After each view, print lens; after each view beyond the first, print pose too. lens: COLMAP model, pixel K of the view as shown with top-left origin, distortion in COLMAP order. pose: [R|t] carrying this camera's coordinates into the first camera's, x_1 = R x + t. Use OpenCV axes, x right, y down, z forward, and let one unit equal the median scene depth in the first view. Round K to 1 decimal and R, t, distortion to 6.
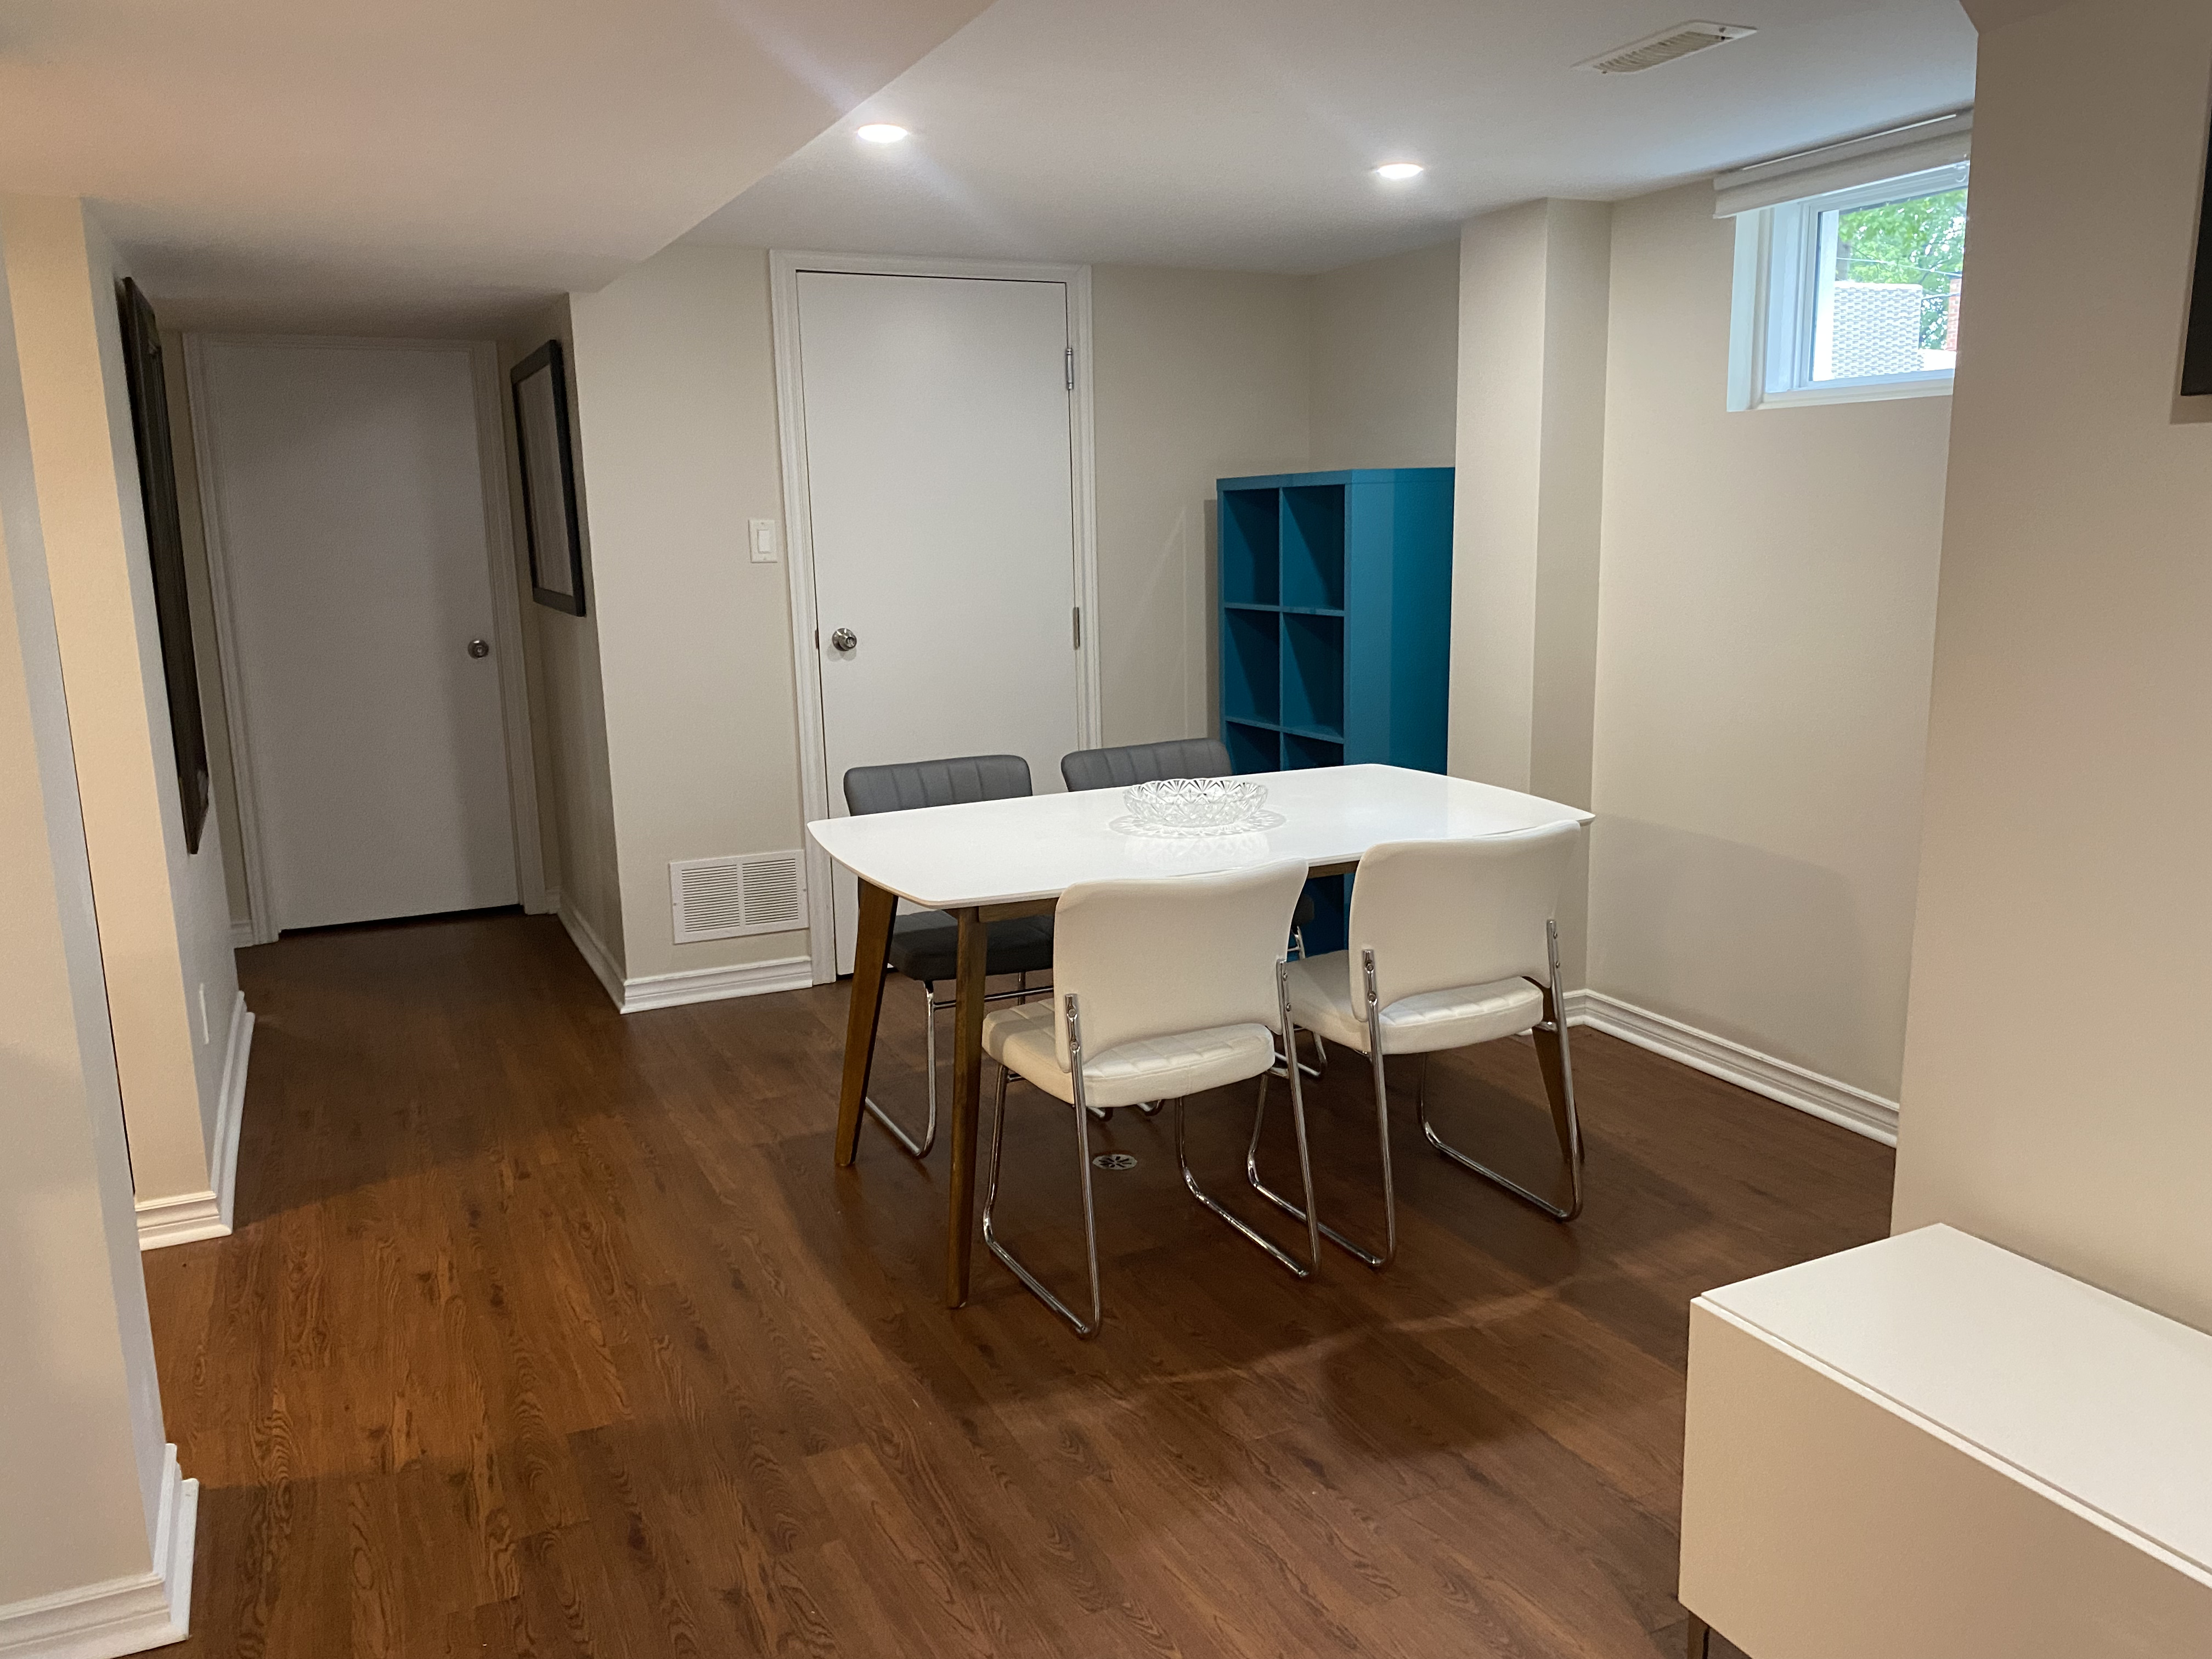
lens RADIAL K [[1675.7, 0, 1108.3], [0, 1675.7, 825.2], [0, 0, 1]] dist [0.067317, -0.093385]
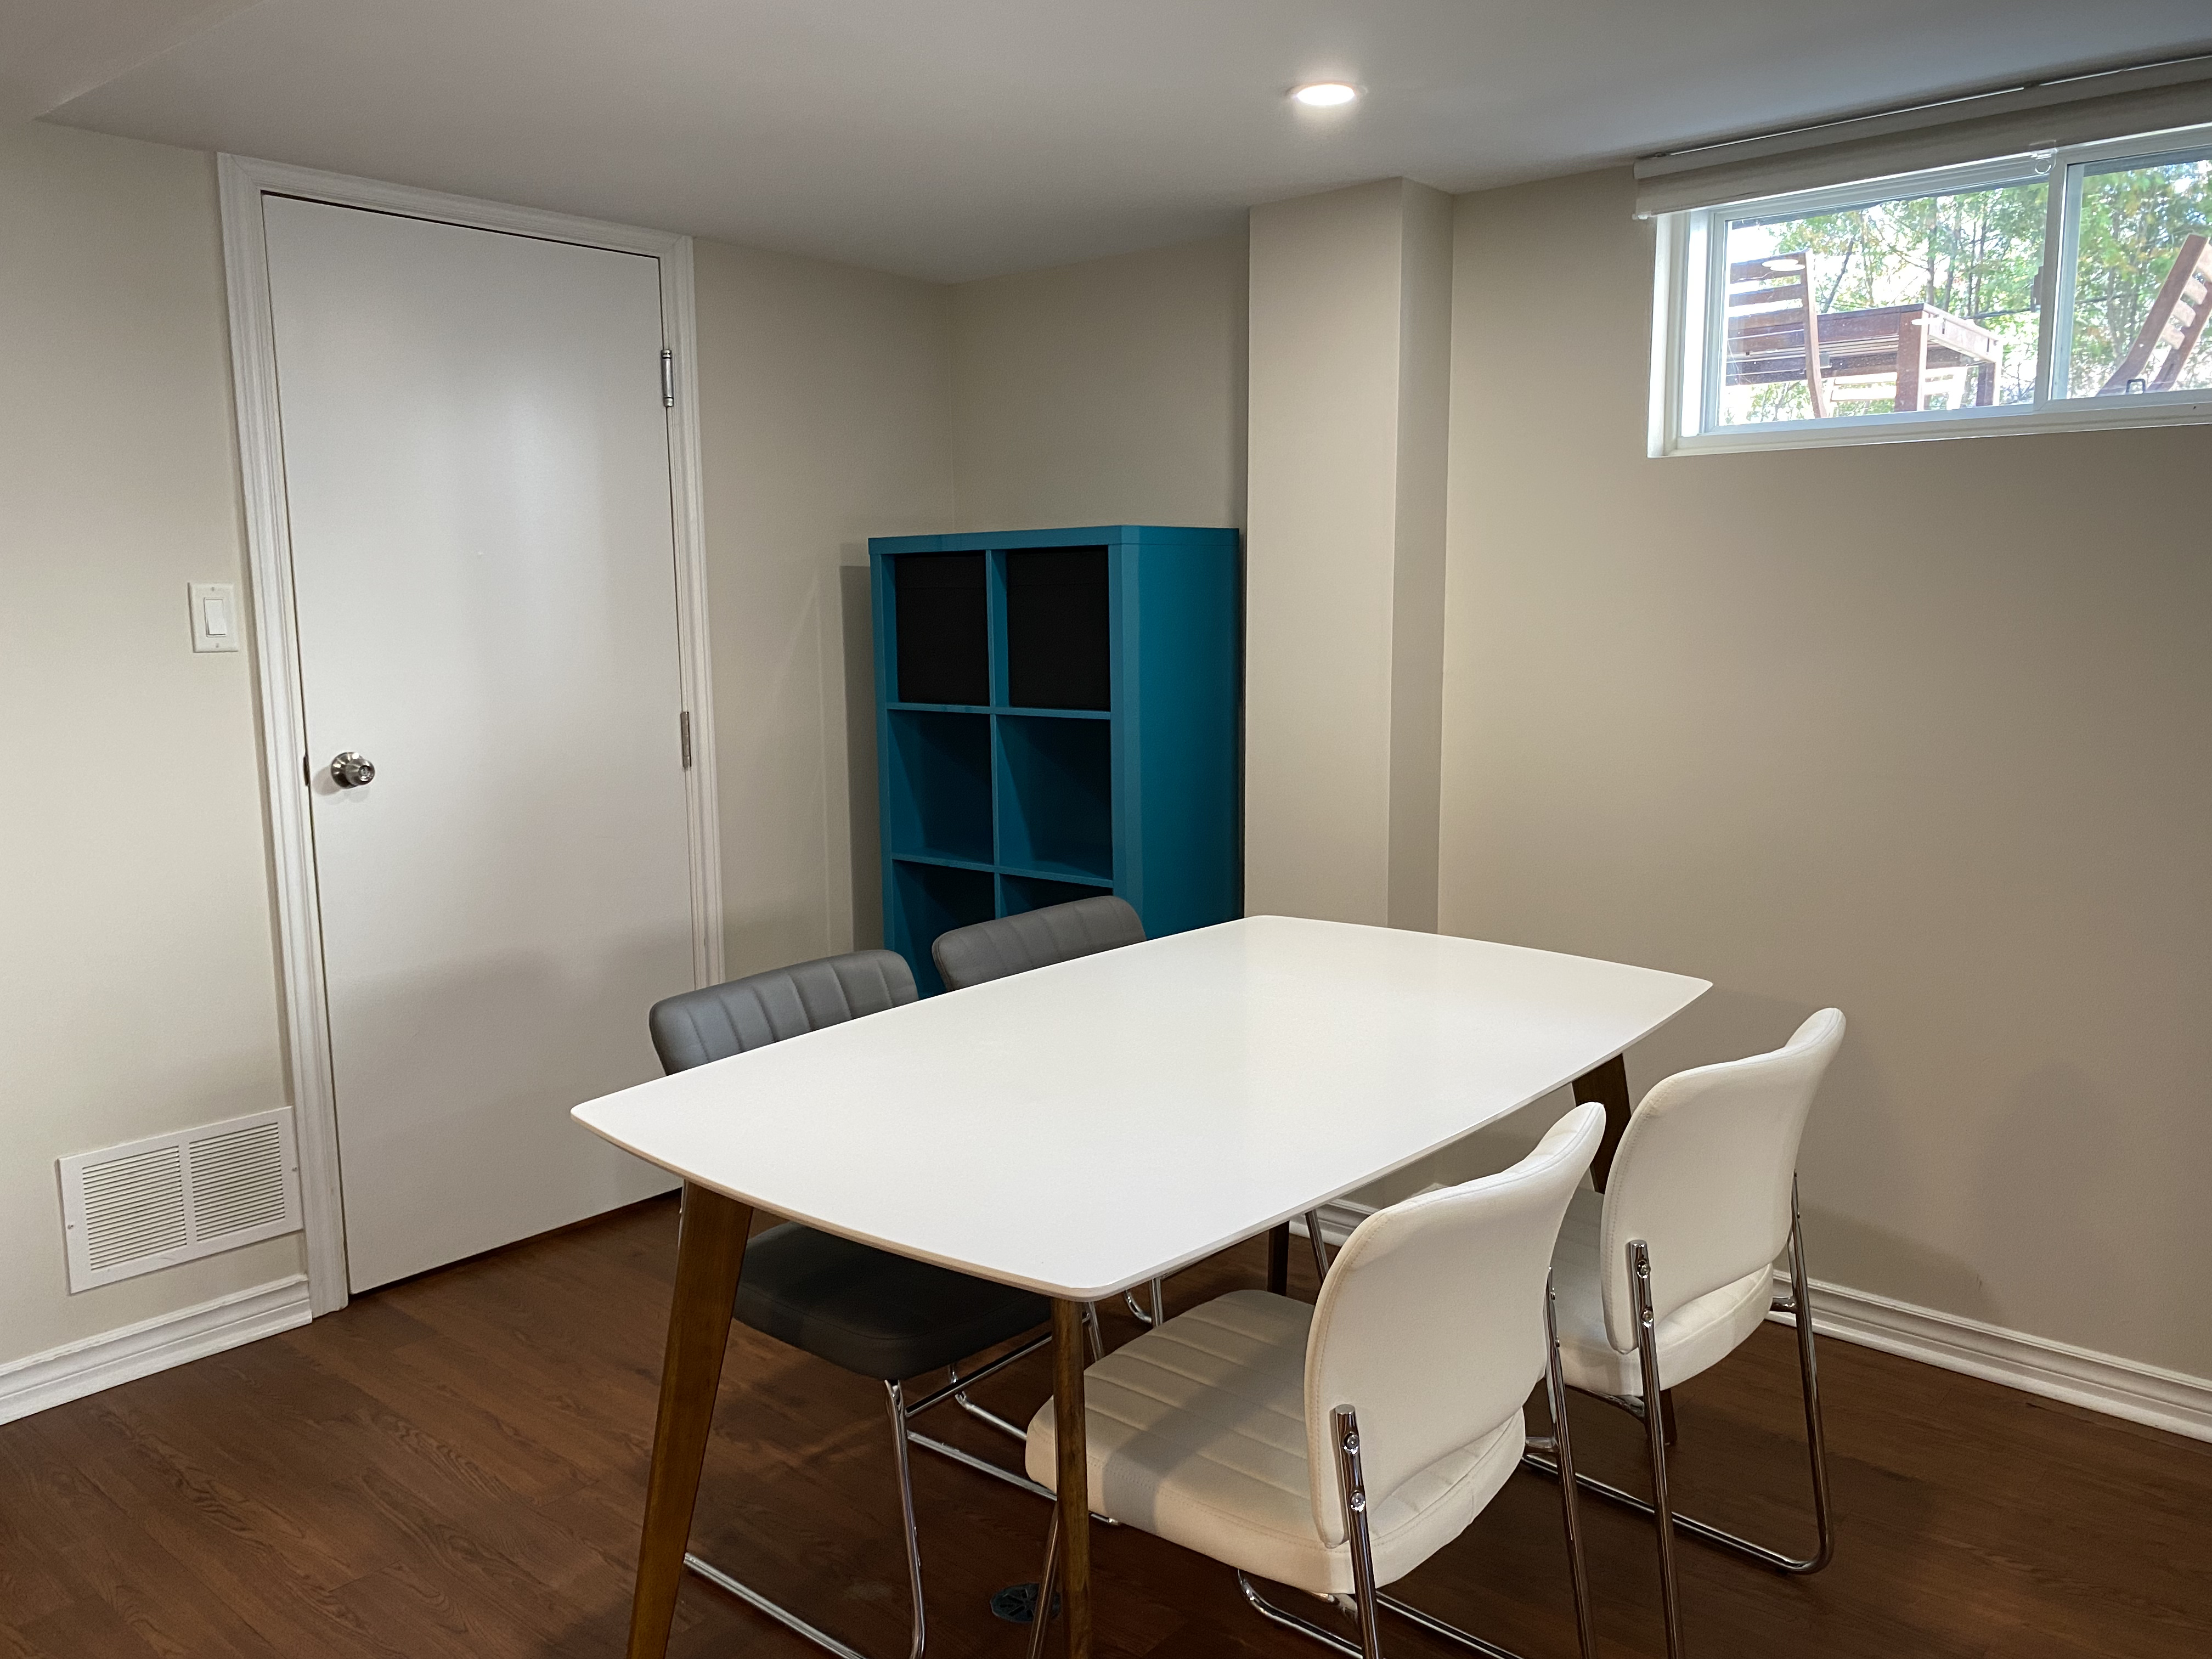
lens RADIAL K [[1720.0, 0, 1111.4], [0, 1720.0, 824.8], [0, 0, 1]] dist [0.089154, -0.114918]
pose [[0.917759, -0.046595, 0.394396, -0.155826], [0.067880, 0.996884, -0.040182, -0.043866], [-0.391295, 0.063649, 0.918062, 0.280255]]
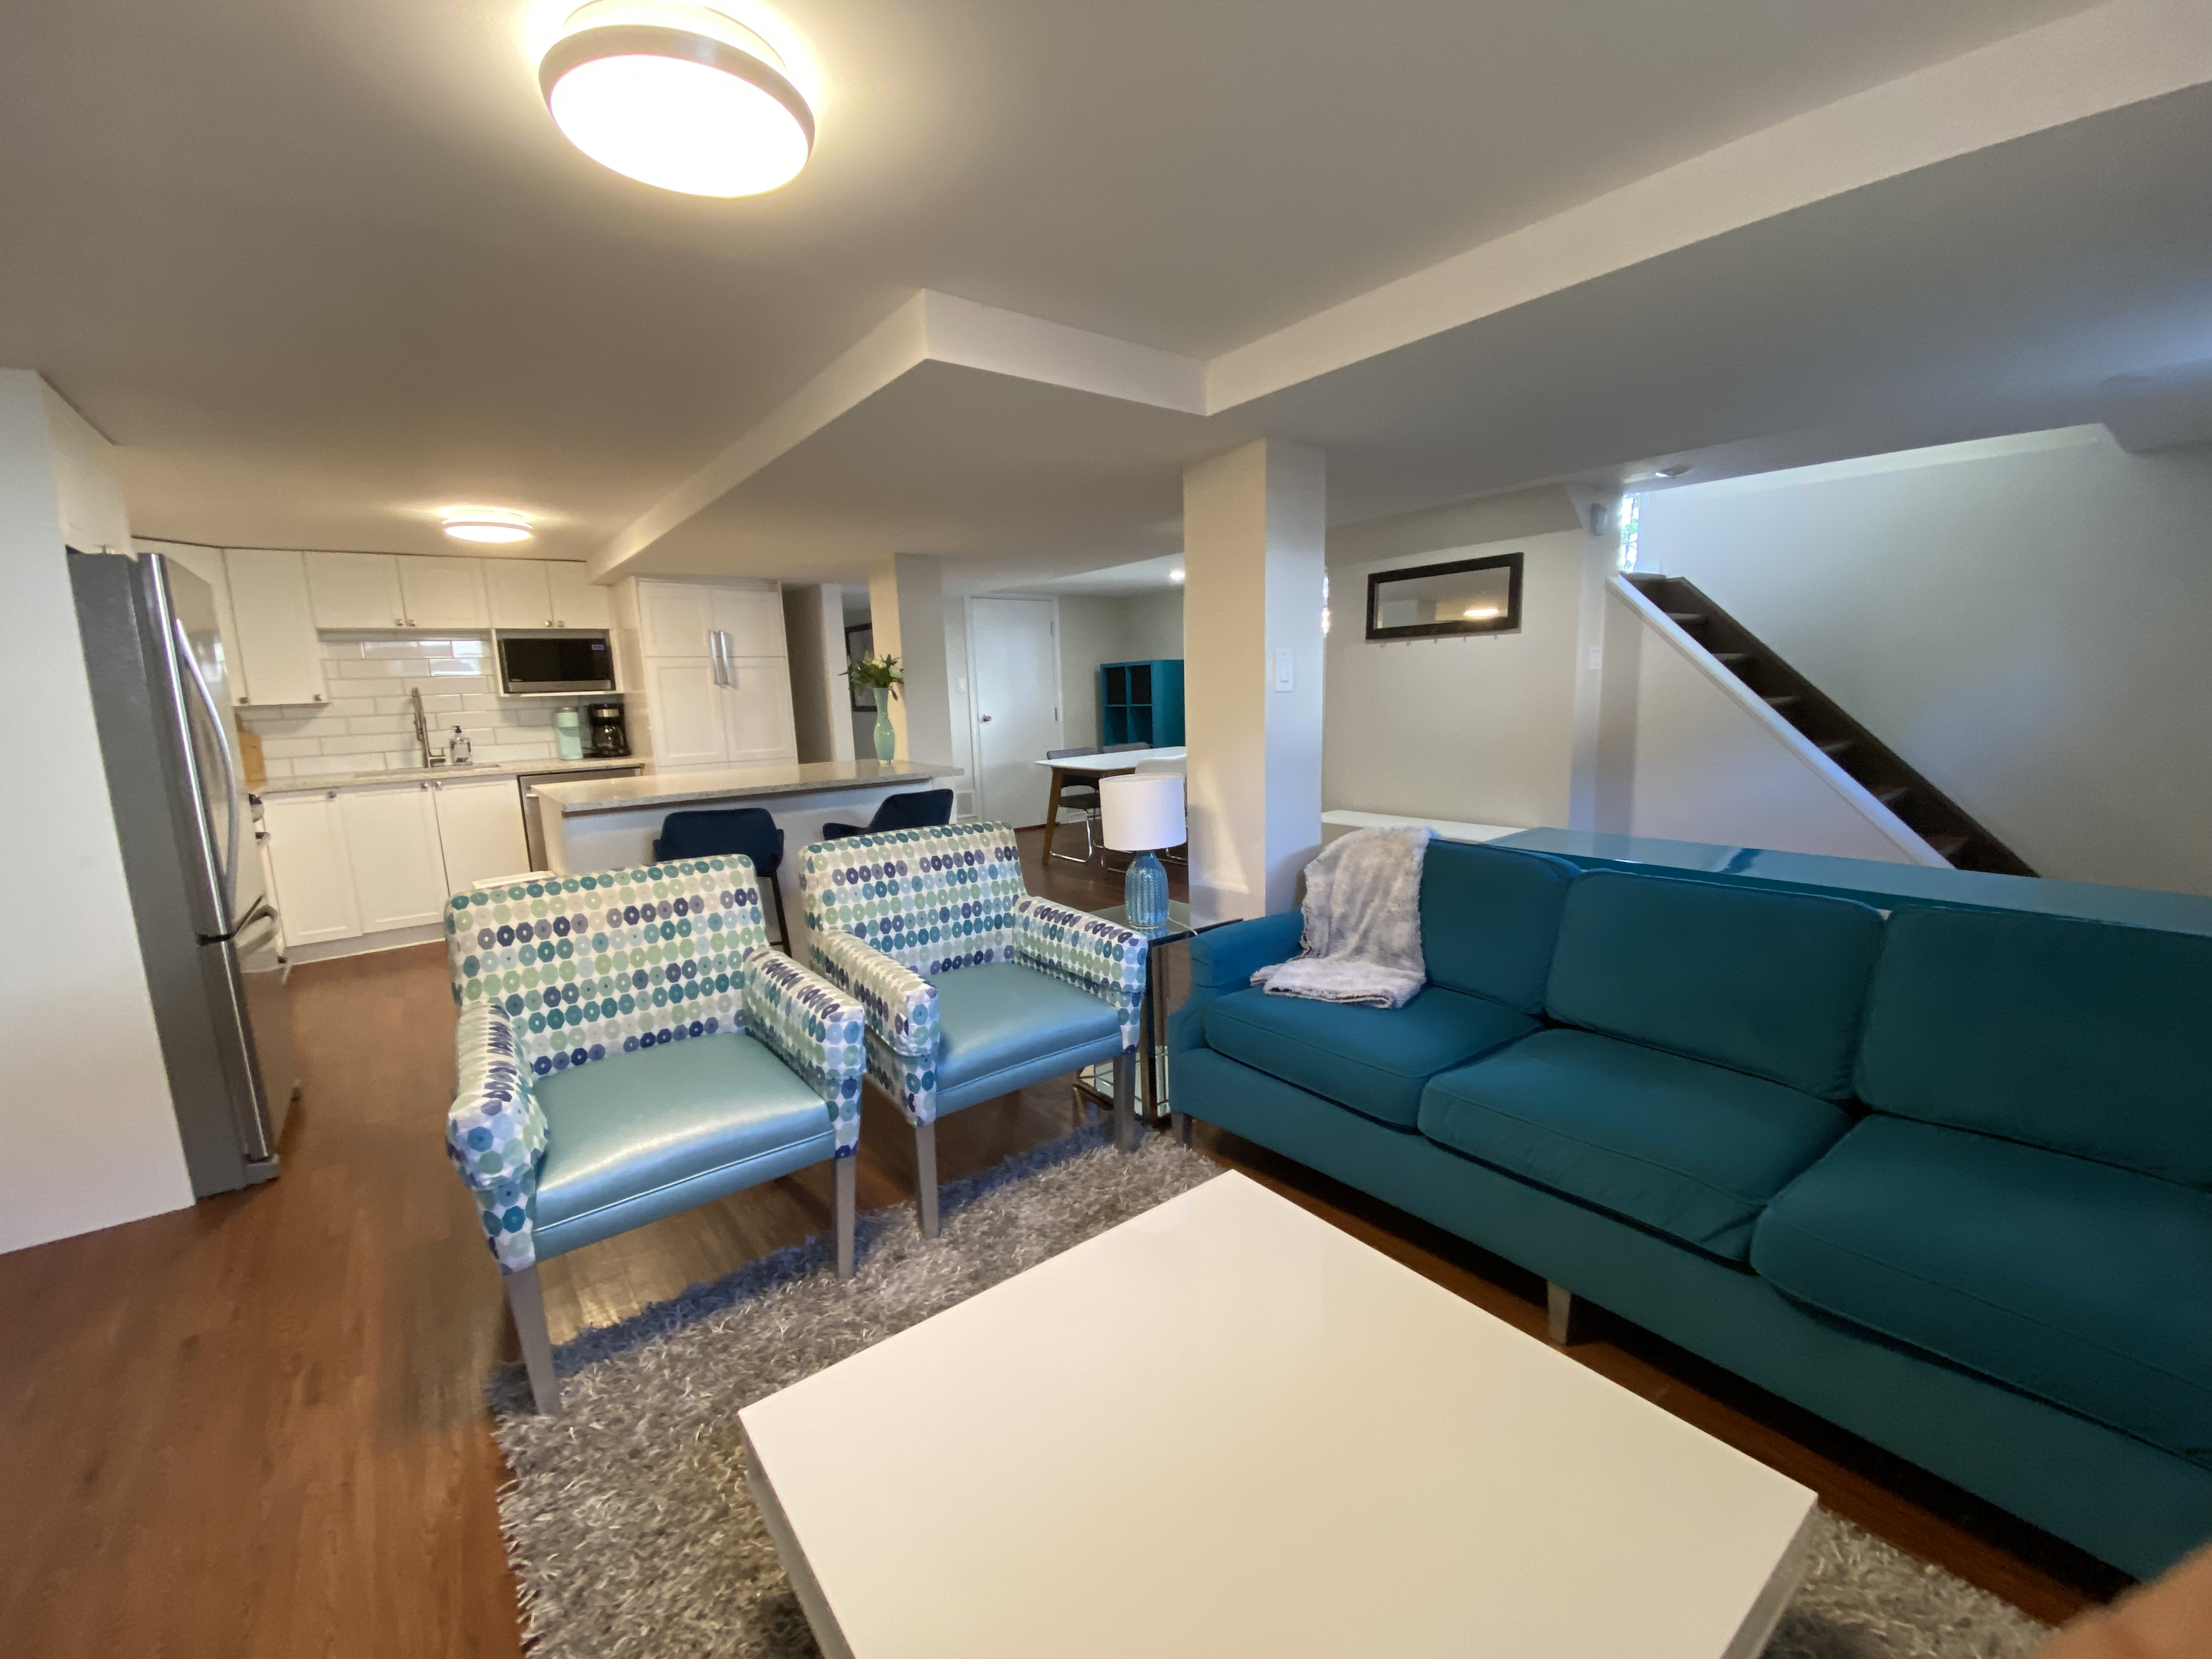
lens RADIAL K [[898.6, 0, 1116.4], [0, 898.6, 826.0], [0, 0, 1]] dist [0.033405, -0.042542]
pose [[0.975030, -0.046851, 0.217074, -0.291336], [0.053856, 0.998198, -0.026462, 0.137719], [-0.215444, 0.037492, 0.975796, -0.613265]]
